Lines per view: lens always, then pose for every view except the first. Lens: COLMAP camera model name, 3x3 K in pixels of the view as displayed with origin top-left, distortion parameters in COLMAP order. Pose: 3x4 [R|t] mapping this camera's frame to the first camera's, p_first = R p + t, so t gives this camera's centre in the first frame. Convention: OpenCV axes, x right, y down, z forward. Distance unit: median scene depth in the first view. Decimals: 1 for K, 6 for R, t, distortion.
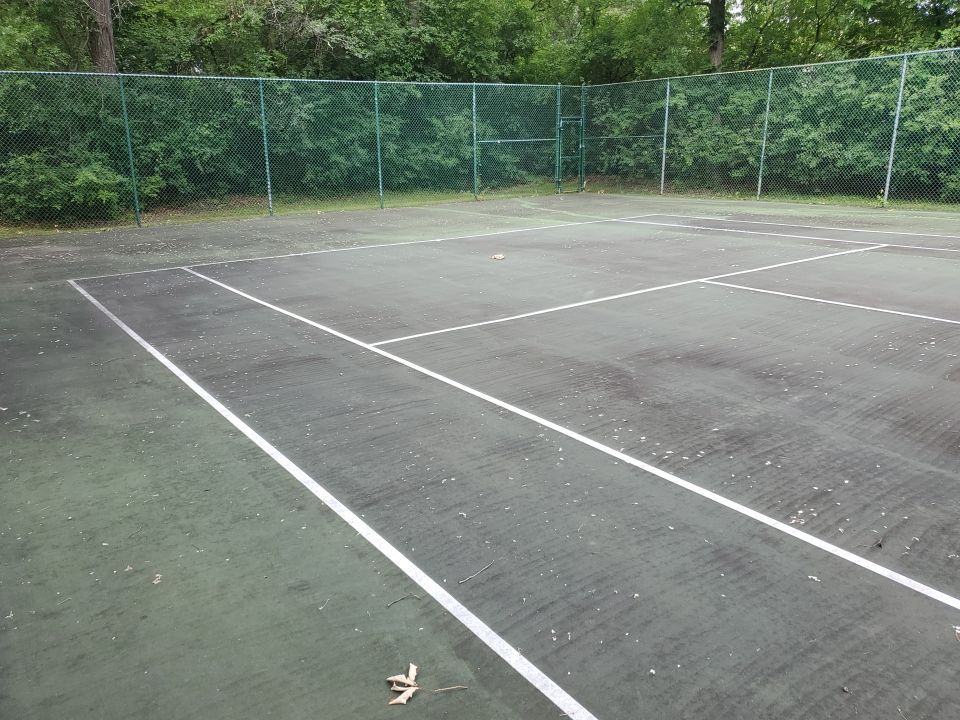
lens RADIAL K [[752.5, 0, 483.2], [0, 752.5, 343.3], [0, 0, 1]] dist [0.012557, 0.004776]
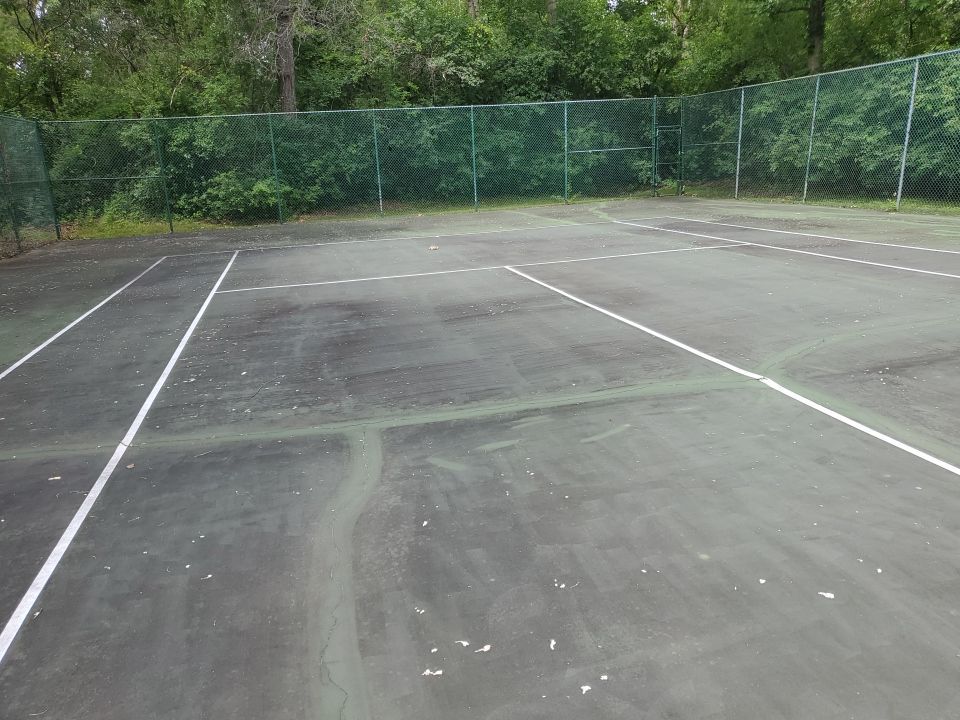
lens RADIAL K [[752.5, 0, 488.1], [0, 752.5, 361.6], [0, 0, 1]] dist [0.012557, 0.004776]
pose [[0.927133, 0.075891, -0.366968, 0.344653], [-0.069005, 0.997107, 0.031868, 0.020637], [0.368325, -0.004223, 0.929688, -0.111210]]
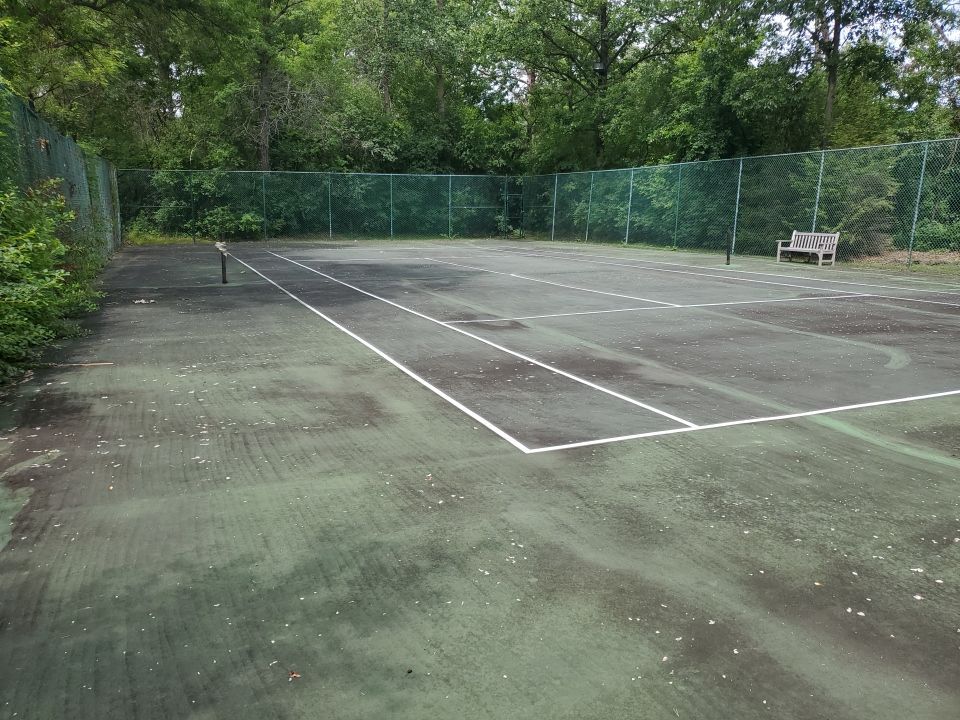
lens RADIAL K [[752.5, 0, 469.0], [0, 752.5, 353.4], [0, 0, 1]] dist [0.012557, 0.004776]
pose [[0.968212, 0.074023, -0.238926, 0.517676], [-0.089995, 0.994331, -0.056633, 0.185962], [0.233379, 0.076335, 0.969385, -0.734181]]
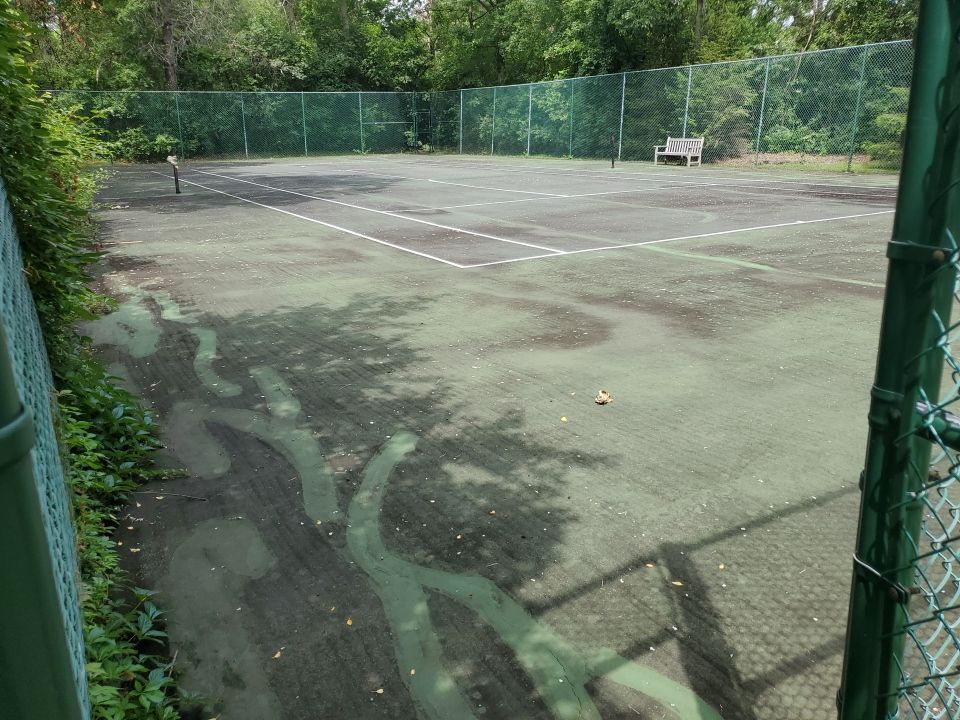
lens RADIAL K [[752.5, 0, 471.4], [0, 752.5, 355.4], [0, 0, 1]] dist [0.012557, 0.004776]
pose [[0.992411, 0.043038, -0.115190, 0.533259], [-0.038818, 0.998499, 0.038632, 0.236327], [0.116680, -0.033867, 0.992592, -0.892011]]
